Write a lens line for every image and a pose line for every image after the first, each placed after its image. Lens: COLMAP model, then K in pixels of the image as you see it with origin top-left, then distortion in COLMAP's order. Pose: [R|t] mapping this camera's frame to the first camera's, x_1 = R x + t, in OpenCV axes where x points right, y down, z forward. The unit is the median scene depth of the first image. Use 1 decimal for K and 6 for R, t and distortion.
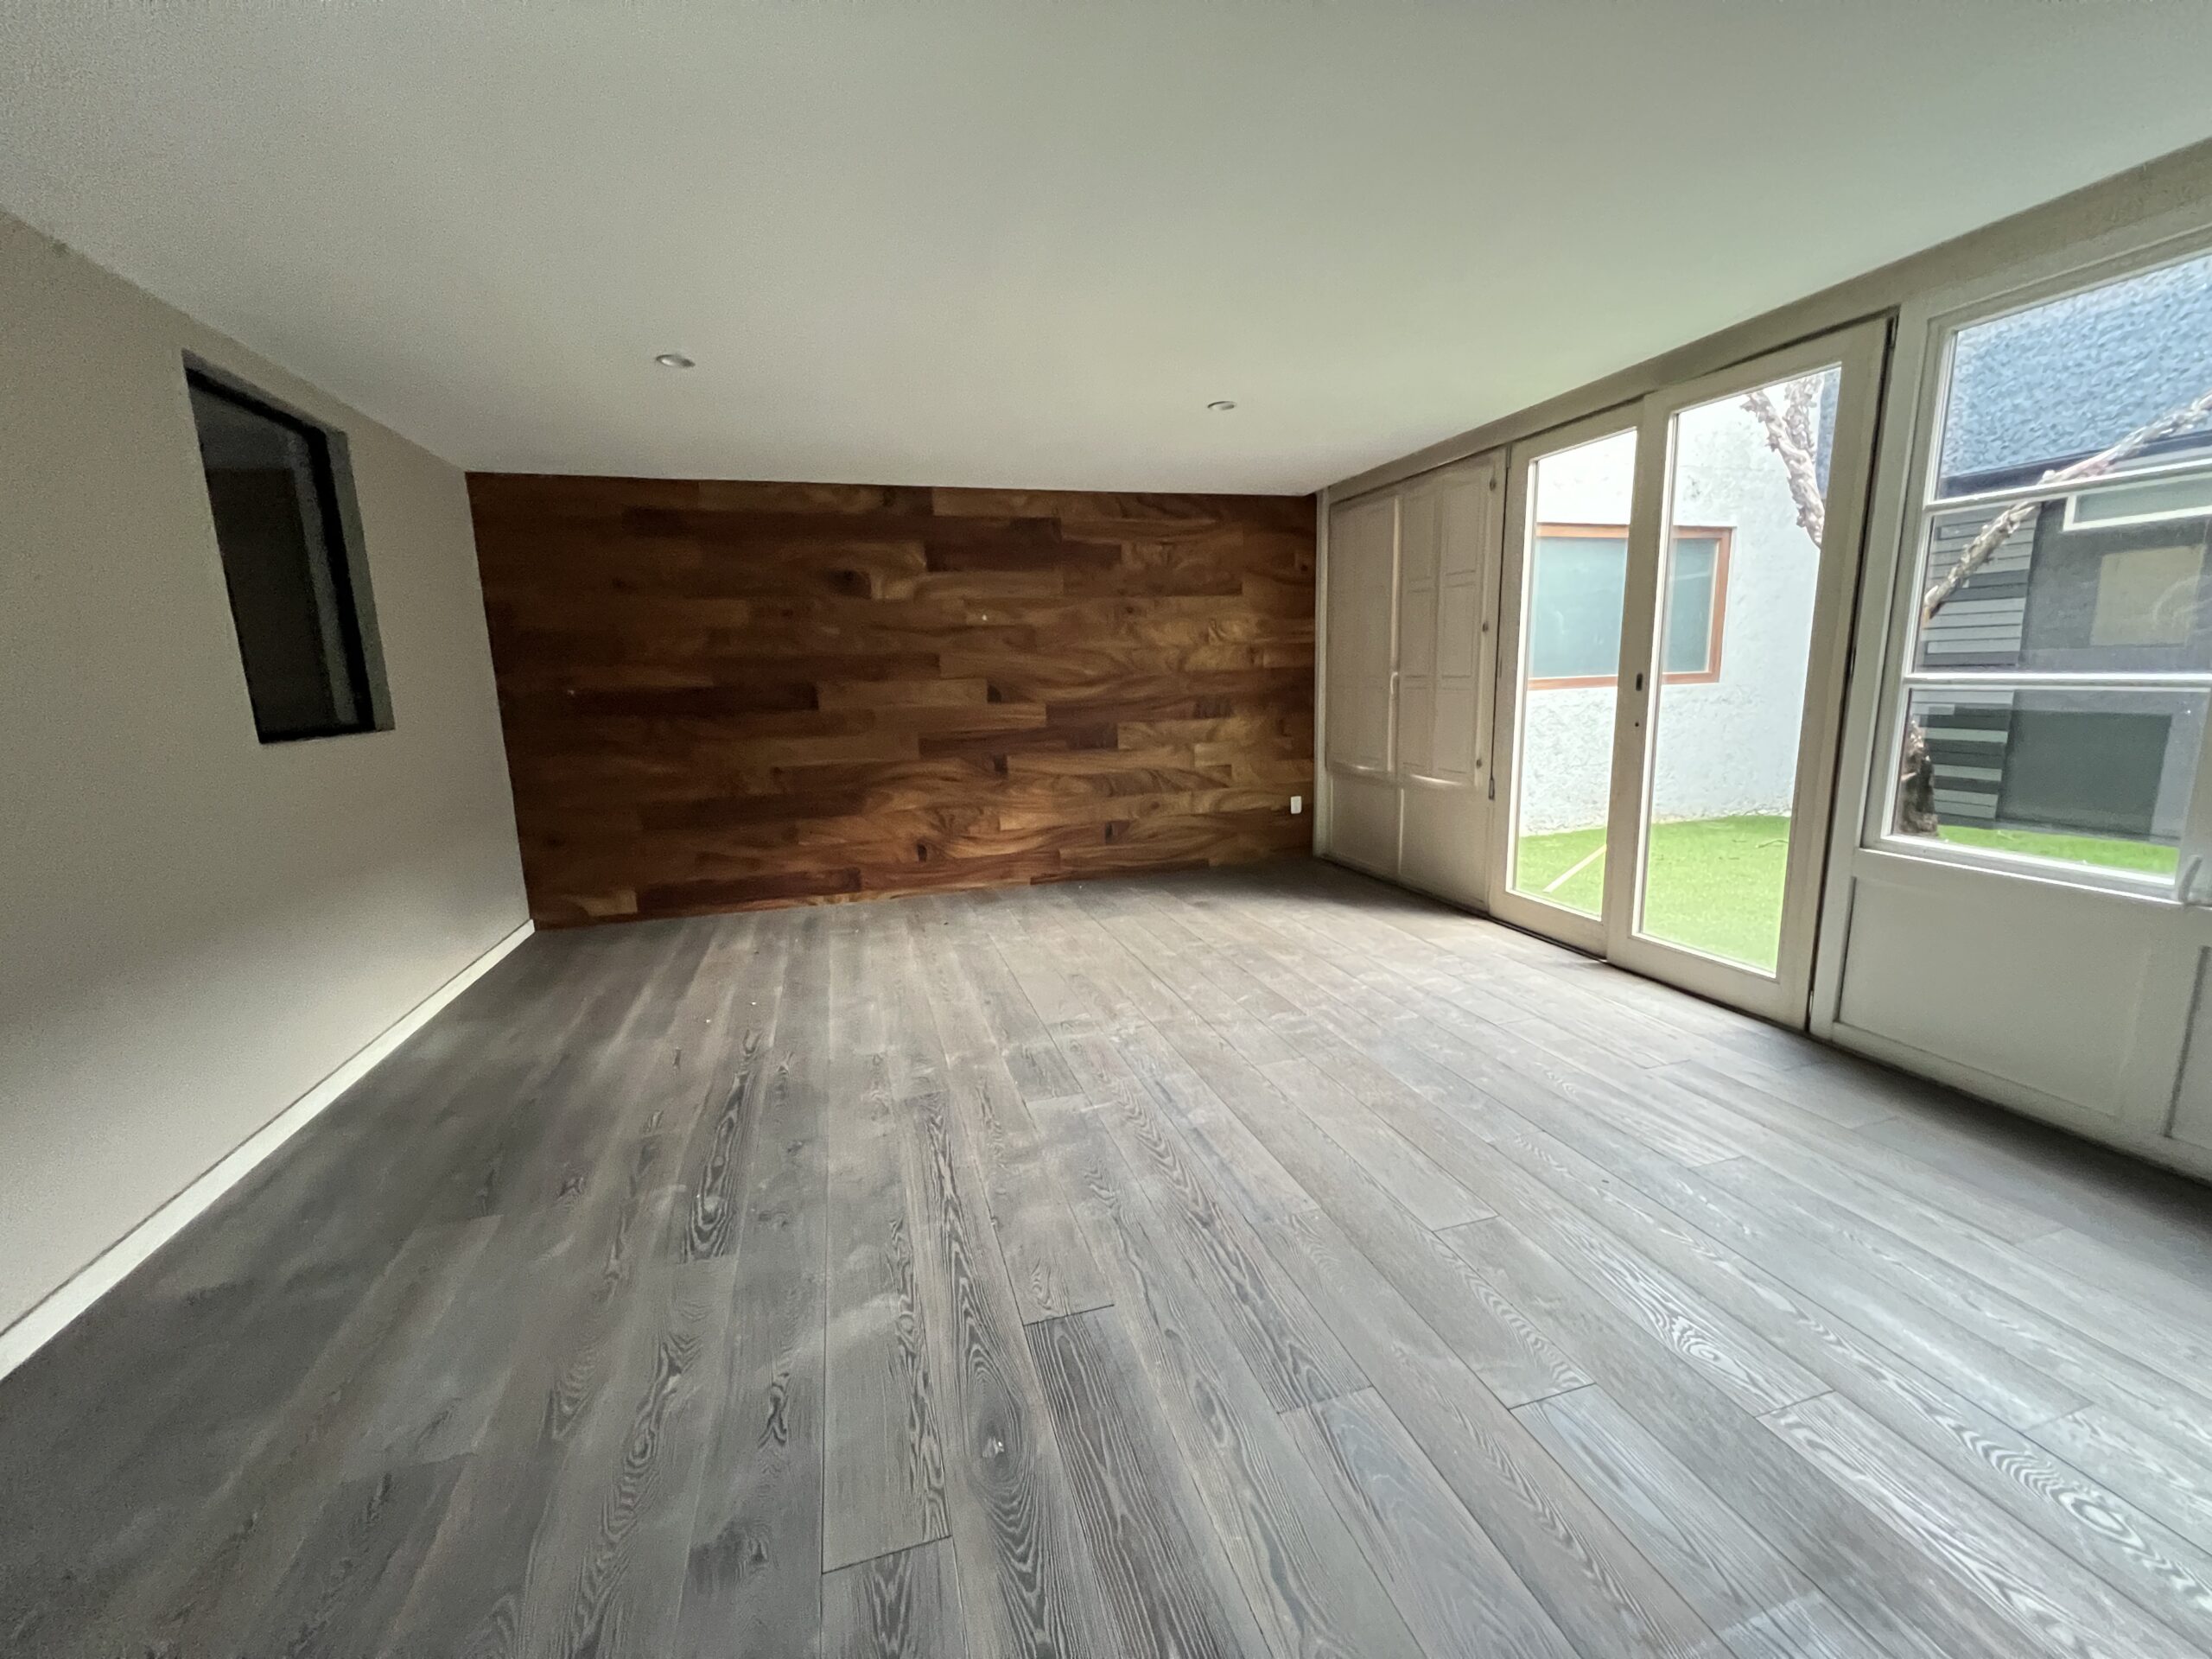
lens RADIAL K [[886.7, 0, 1100.0], [0, 886.7, 827.0], [0, 0, 1]] dist [0.000310, 0.000634]
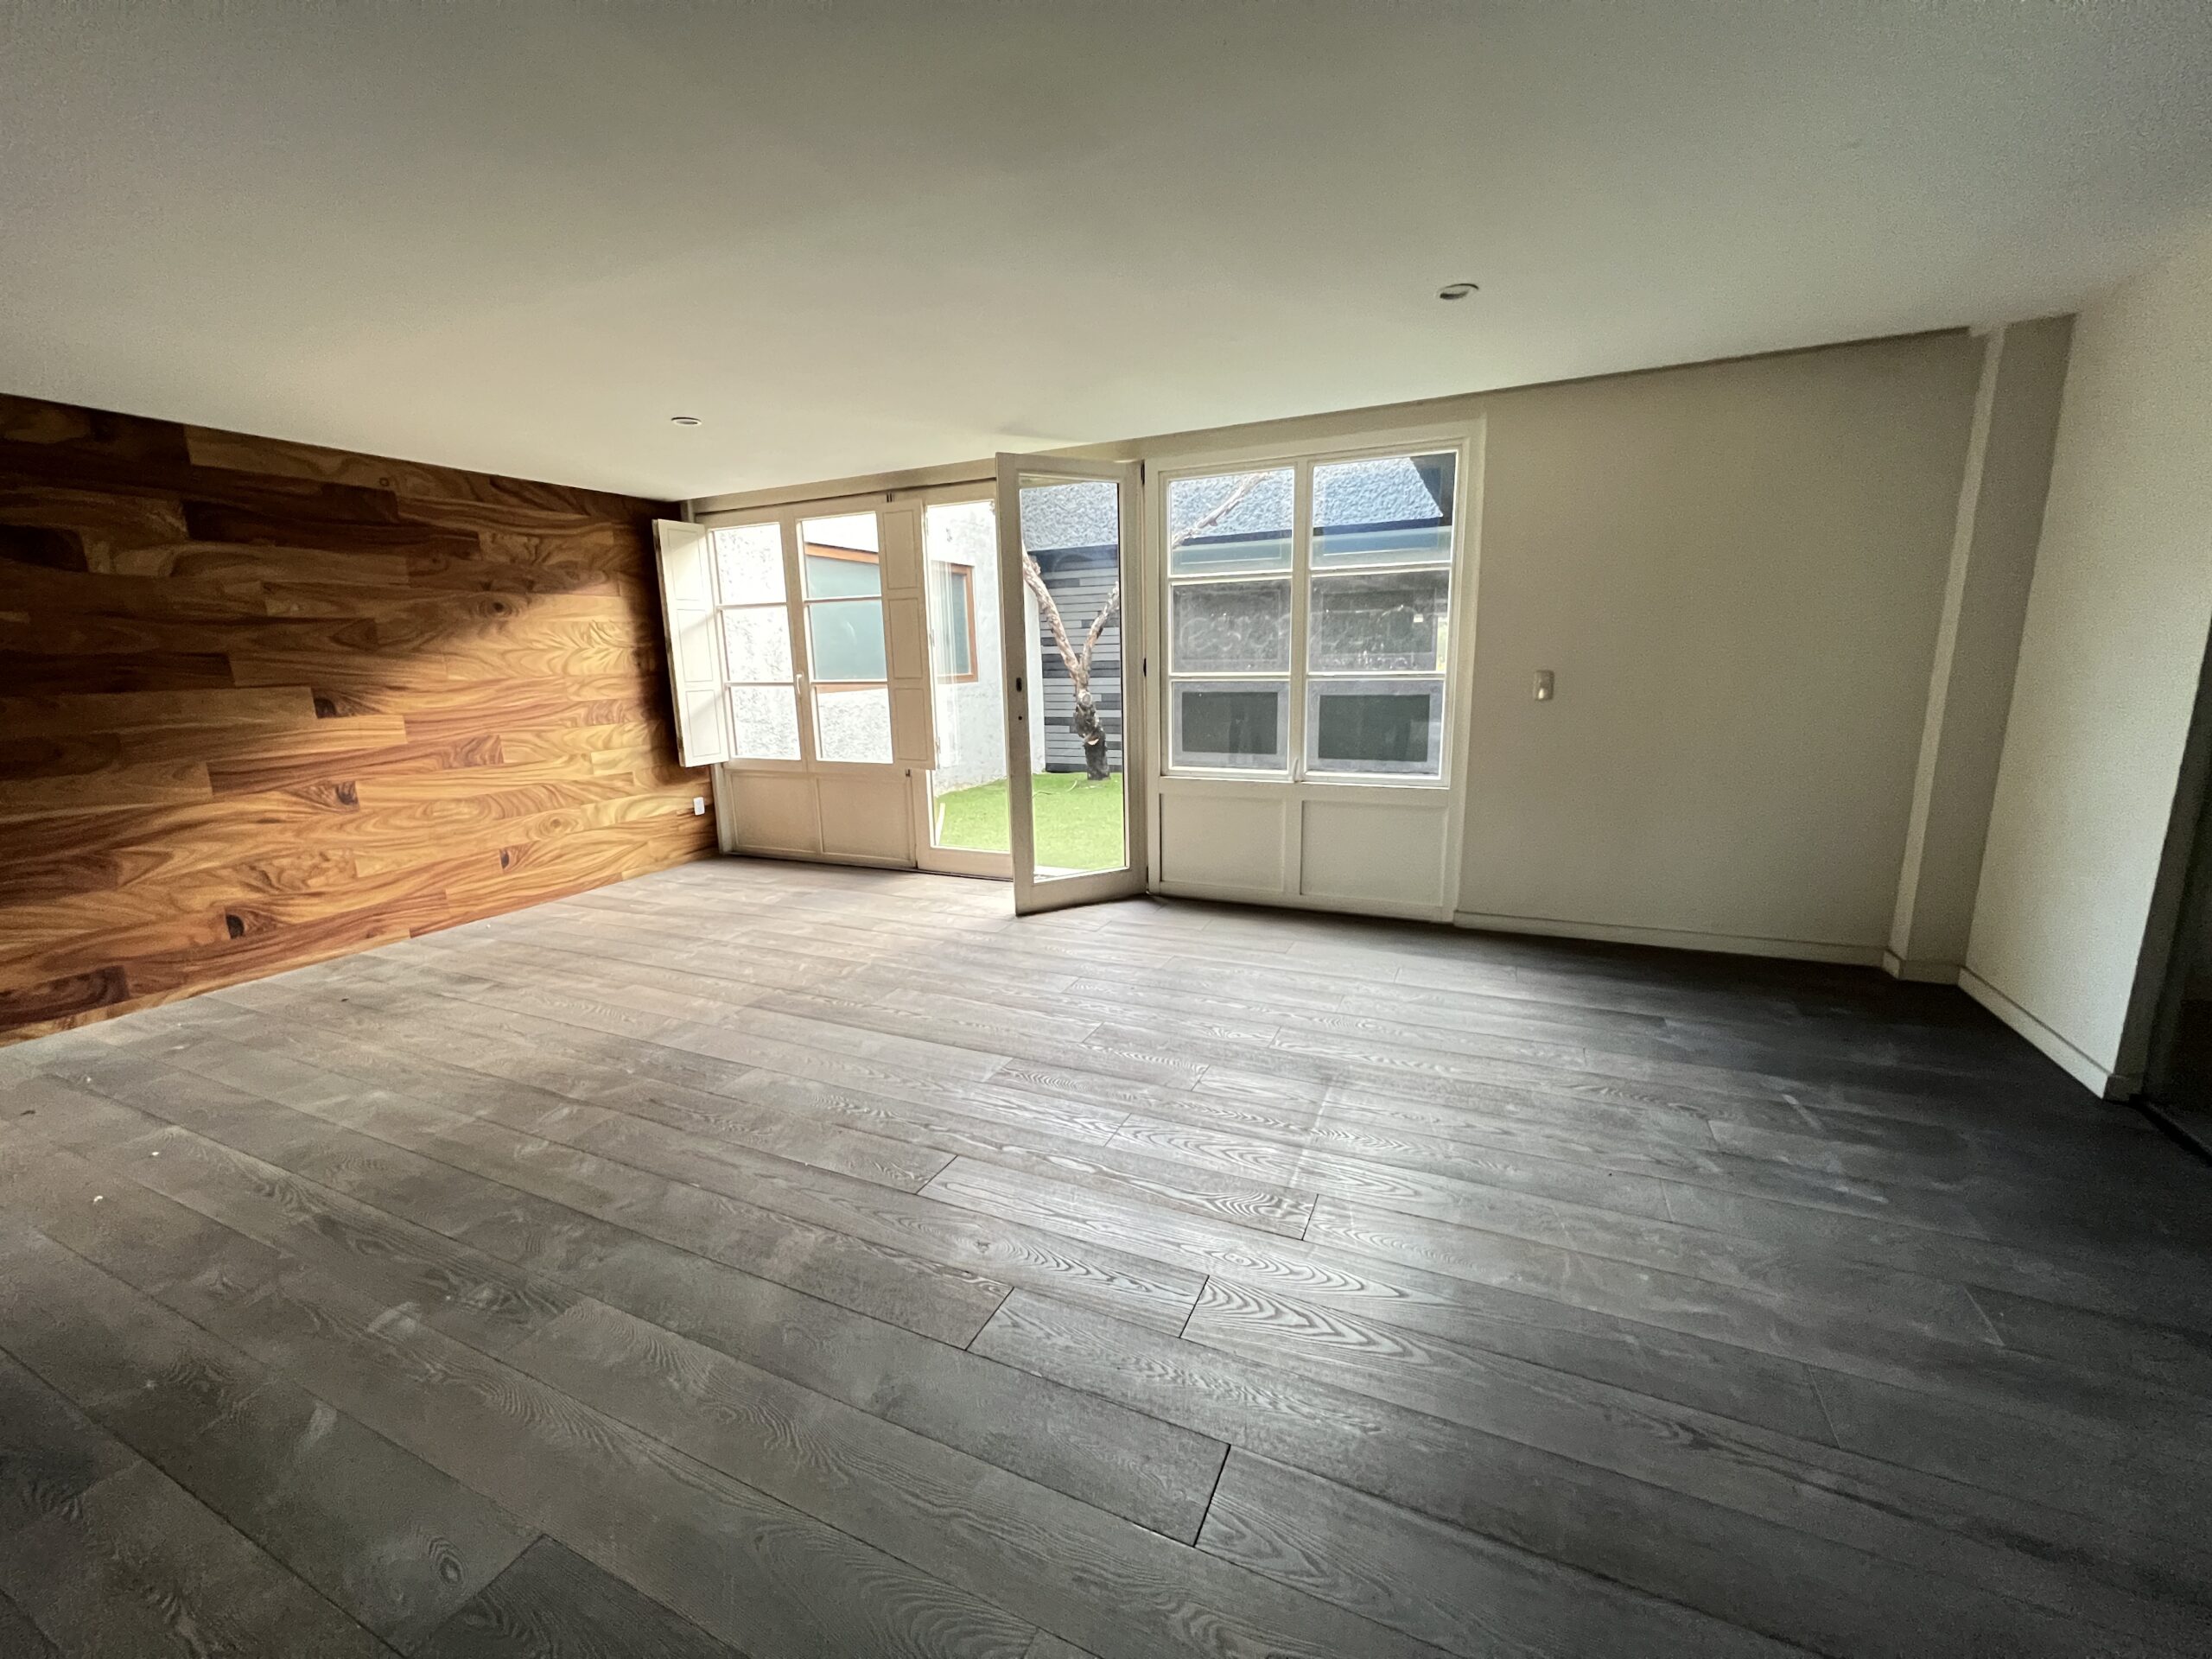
lens RADIAL K [[886.7, 0, 1100.0], [0, 886.7, 827.0], [0, 0, 1]] dist [0.000310, 0.000634]
pose [[0.659444, -0.133120, 0.739874, -0.262952], [0.135424, 0.989131, 0.057266, 0.003486], [-0.739455, 0.062433, 0.670304, -0.023846]]
